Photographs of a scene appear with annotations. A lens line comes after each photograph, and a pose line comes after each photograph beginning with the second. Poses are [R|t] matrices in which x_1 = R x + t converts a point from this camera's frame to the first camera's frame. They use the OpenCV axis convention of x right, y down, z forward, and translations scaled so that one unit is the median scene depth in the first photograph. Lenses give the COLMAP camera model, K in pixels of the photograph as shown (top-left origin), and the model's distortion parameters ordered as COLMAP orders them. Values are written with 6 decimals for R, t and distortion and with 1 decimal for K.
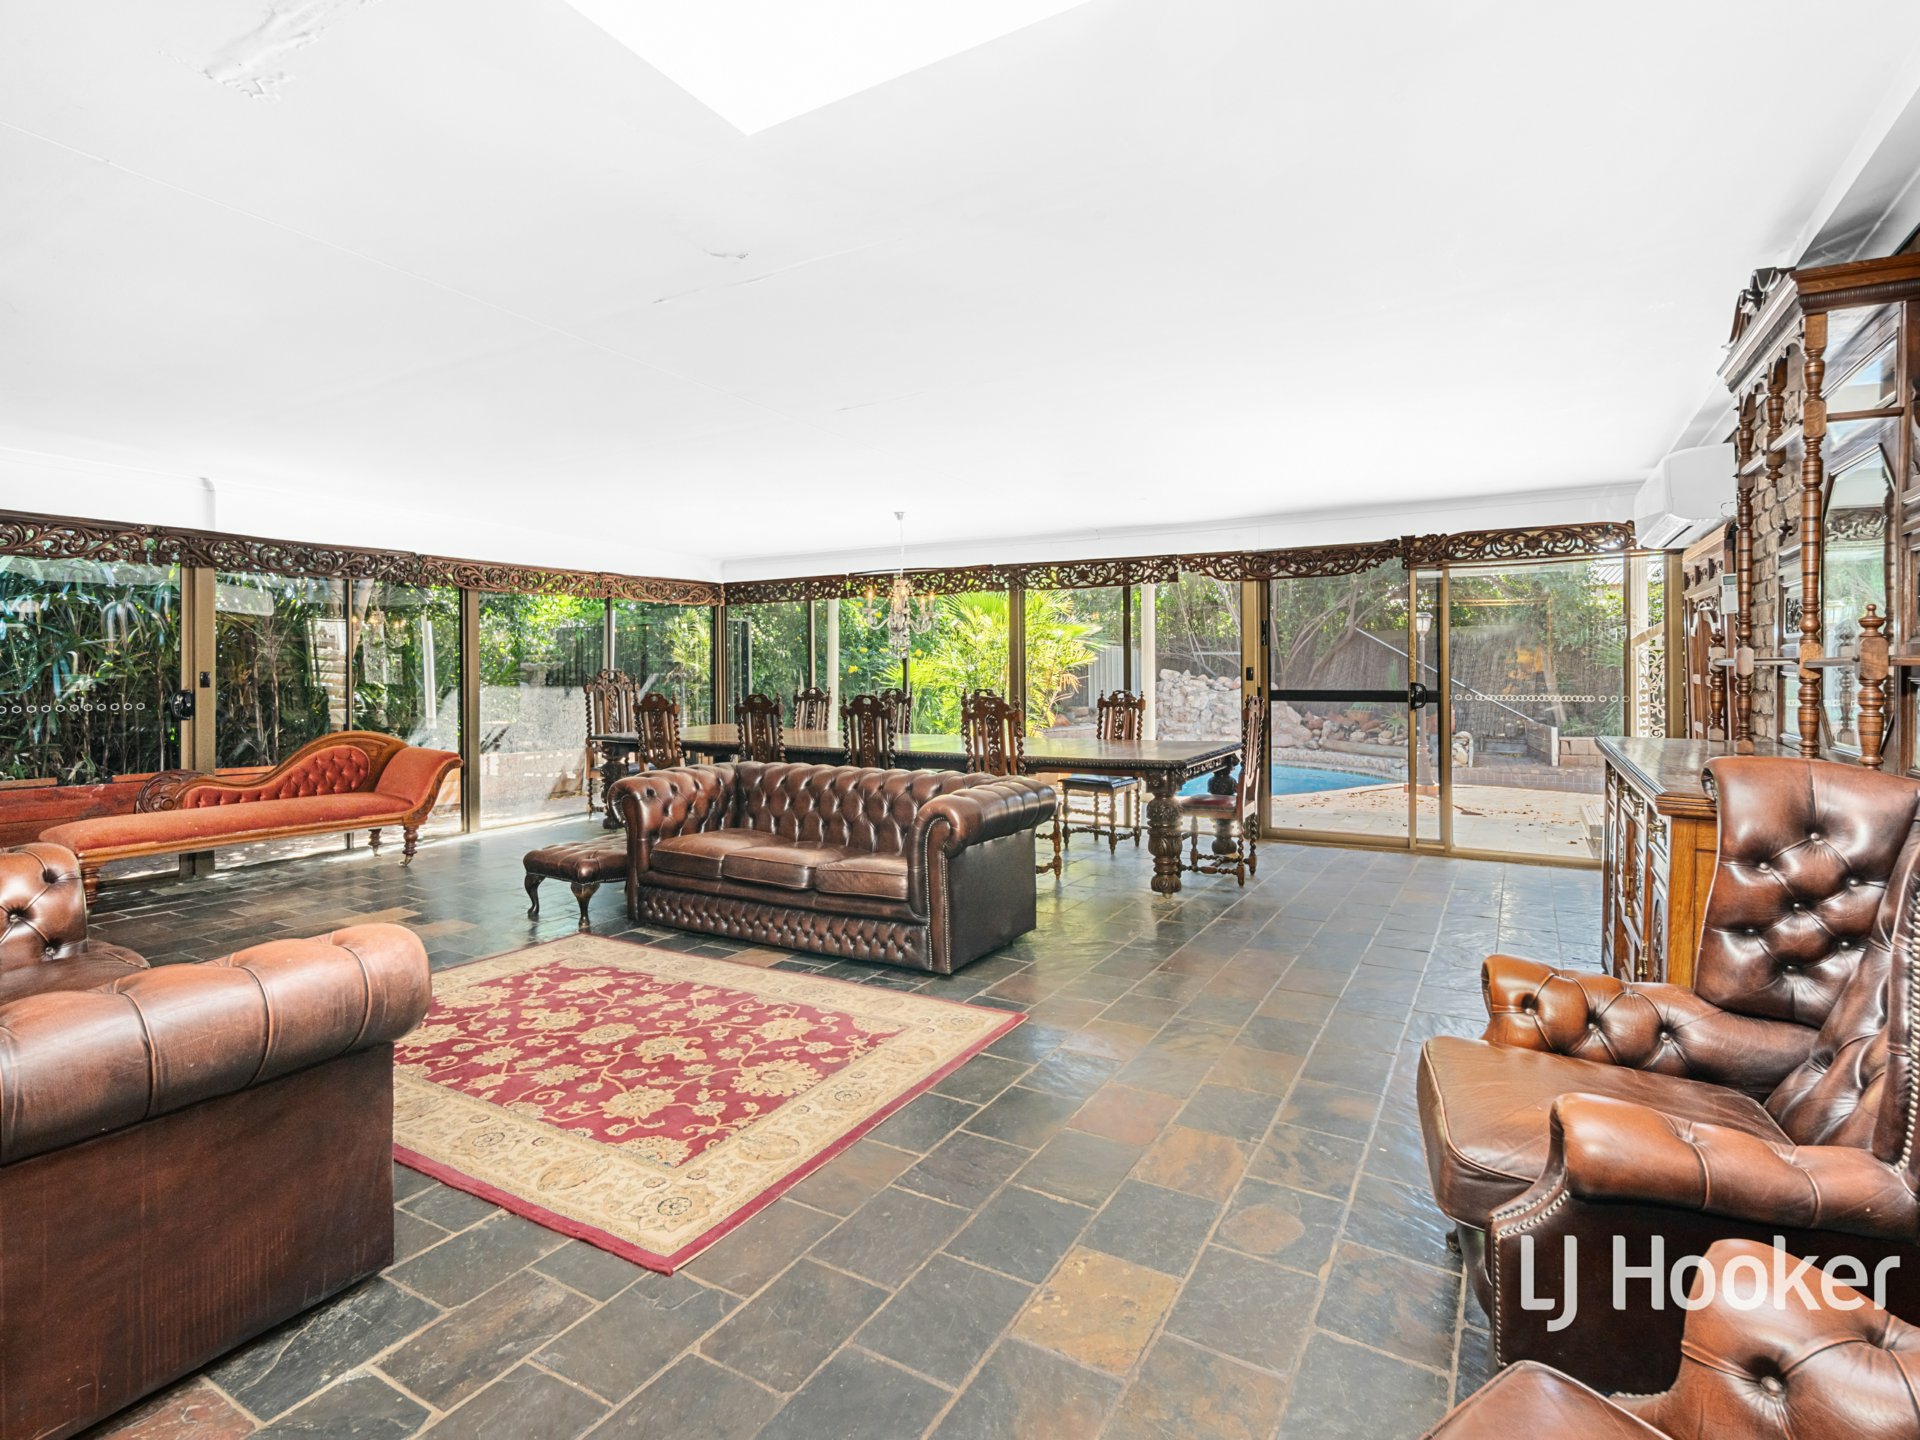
lens RADIAL K [[947.4, 0, 969.4], [0, 947.4, 702.5], [0, 0, 1]] dist [0.006687, -0.000992]
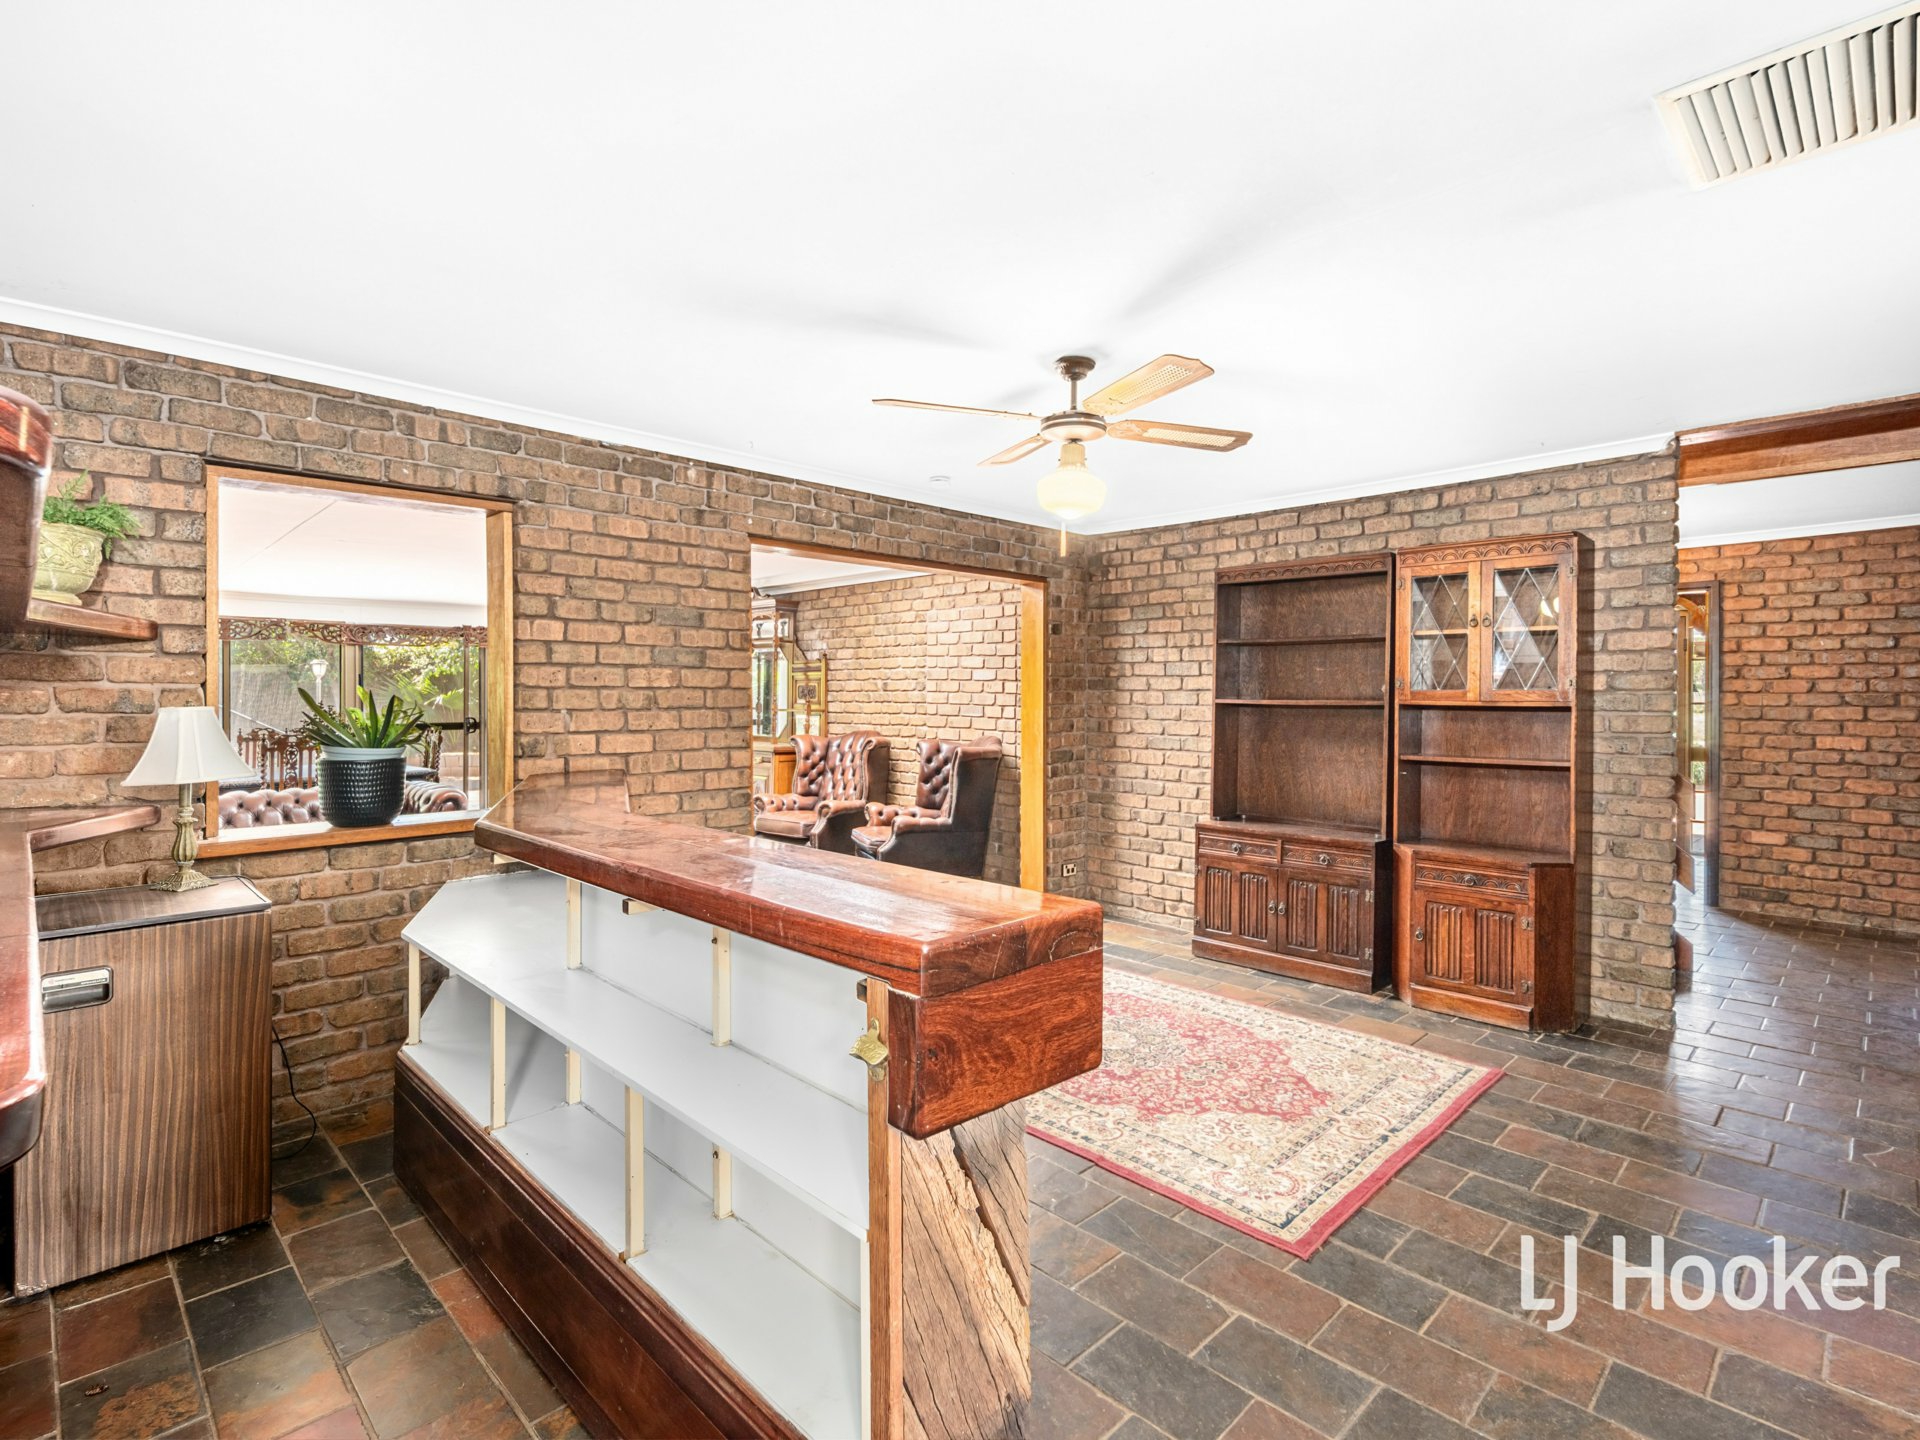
lens RADIAL K [[947.4, 0, 972.2], [0, 947.4, 728.5], [0, 0, 1]] dist [0.006687, -0.000992]
pose [[0.254328, -0.031181, 0.966615, -0.959183], [0.032910, 0.999180, 0.023573, -0.012981], [-0.966558, 0.025816, 0.255146, -0.247778]]
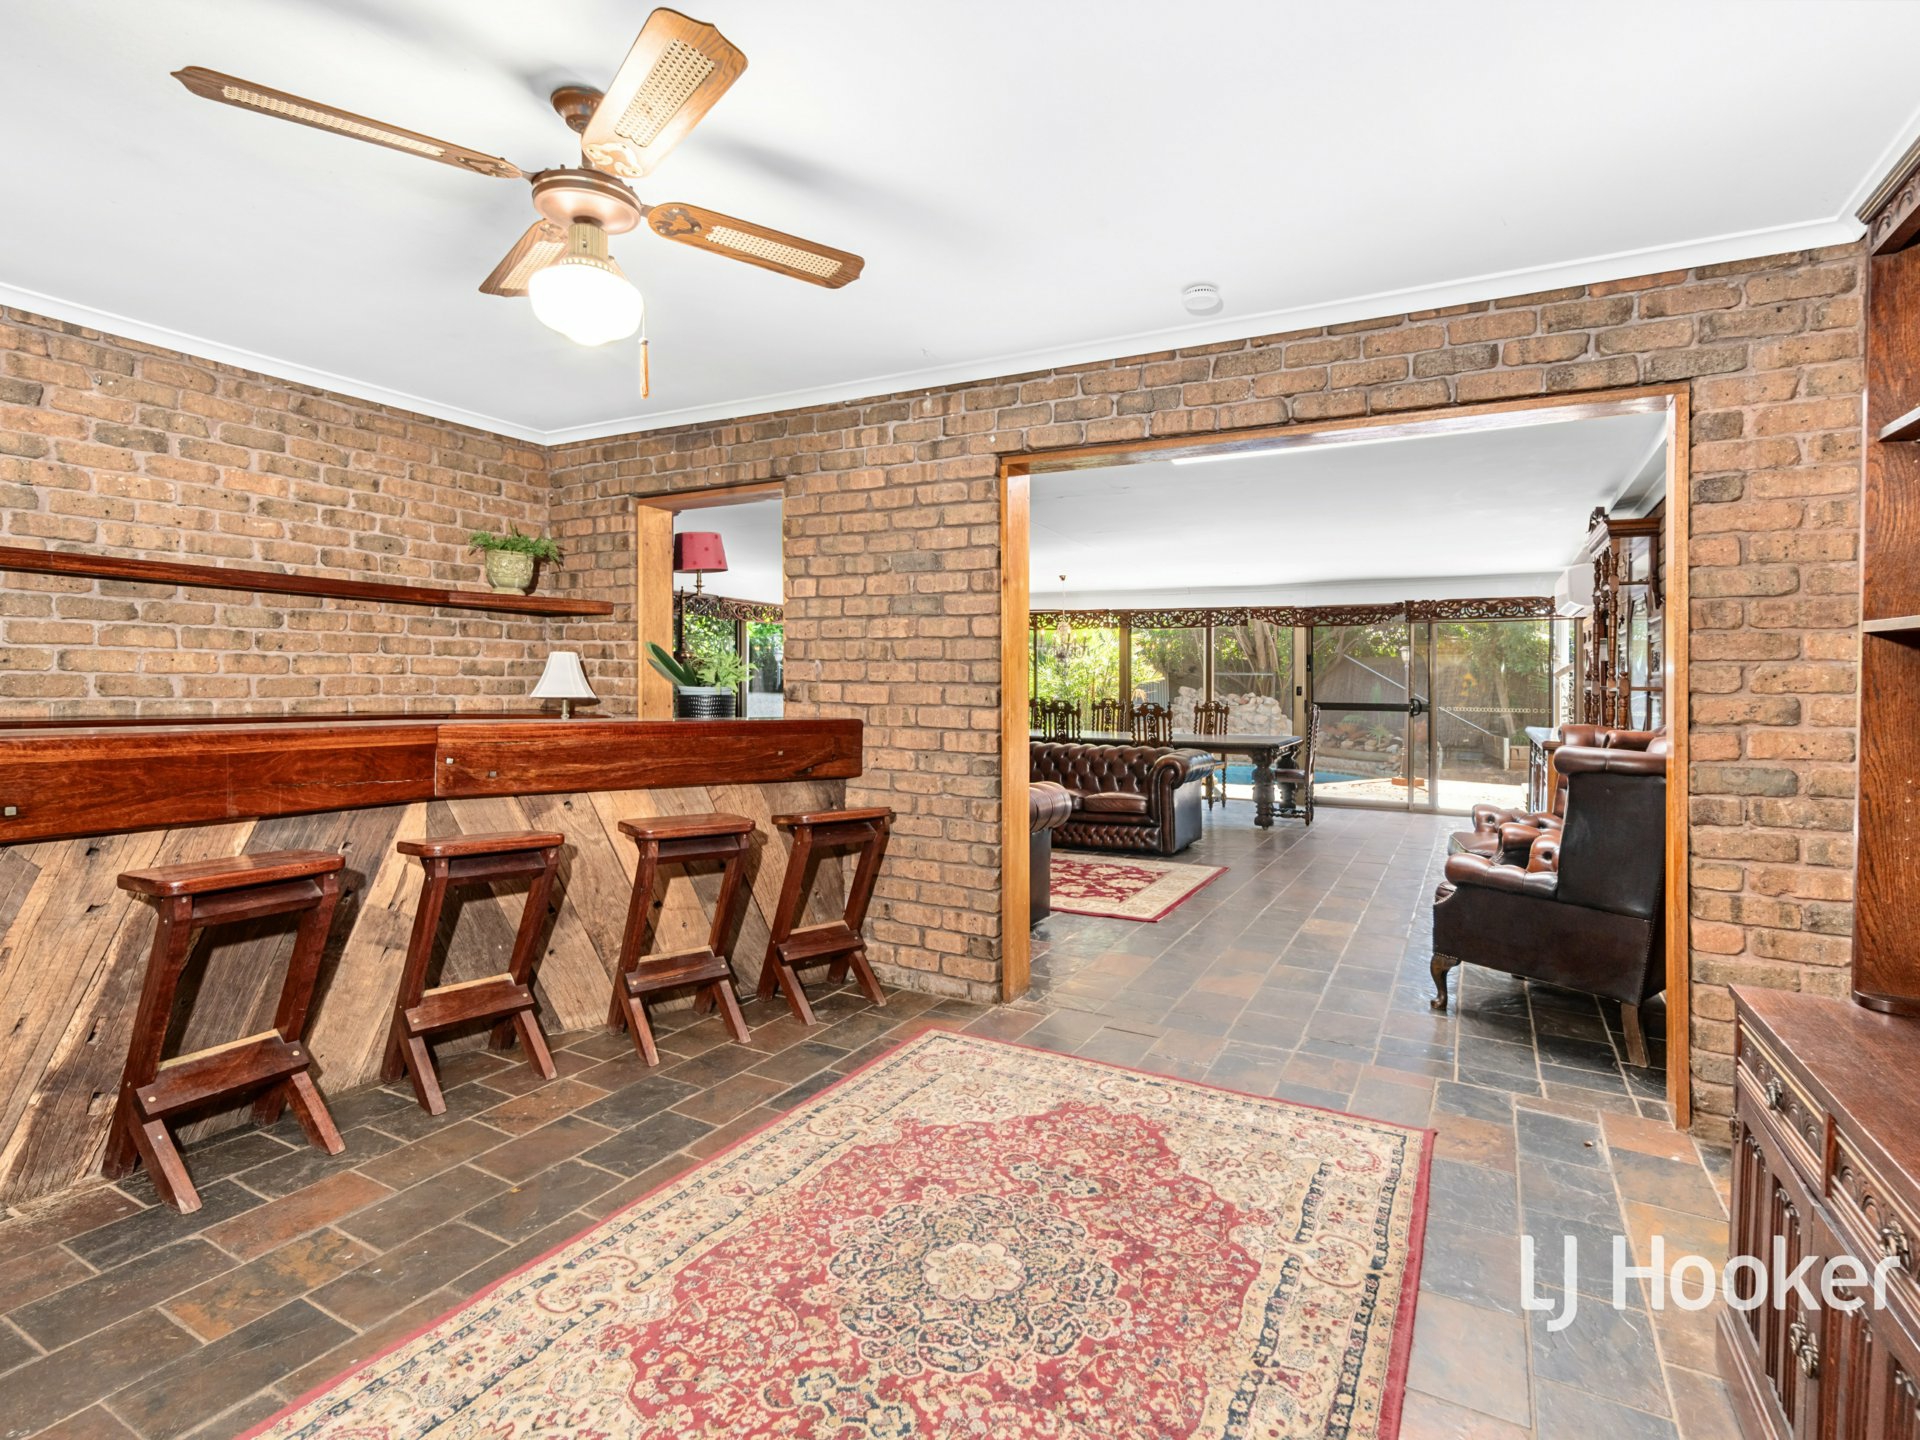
lens RADIAL K [[947.4, 0, 960.6], [0, 947.4, 703.0], [0, 0, 1]] dist [0.006687, -0.000992]
pose [[0.999451, 0.016911, 0.028478, -0.313743], [-0.016514, 0.999764, -0.014129, 0.020645], [-0.028710, 0.013651, 0.999495, -0.519673]]
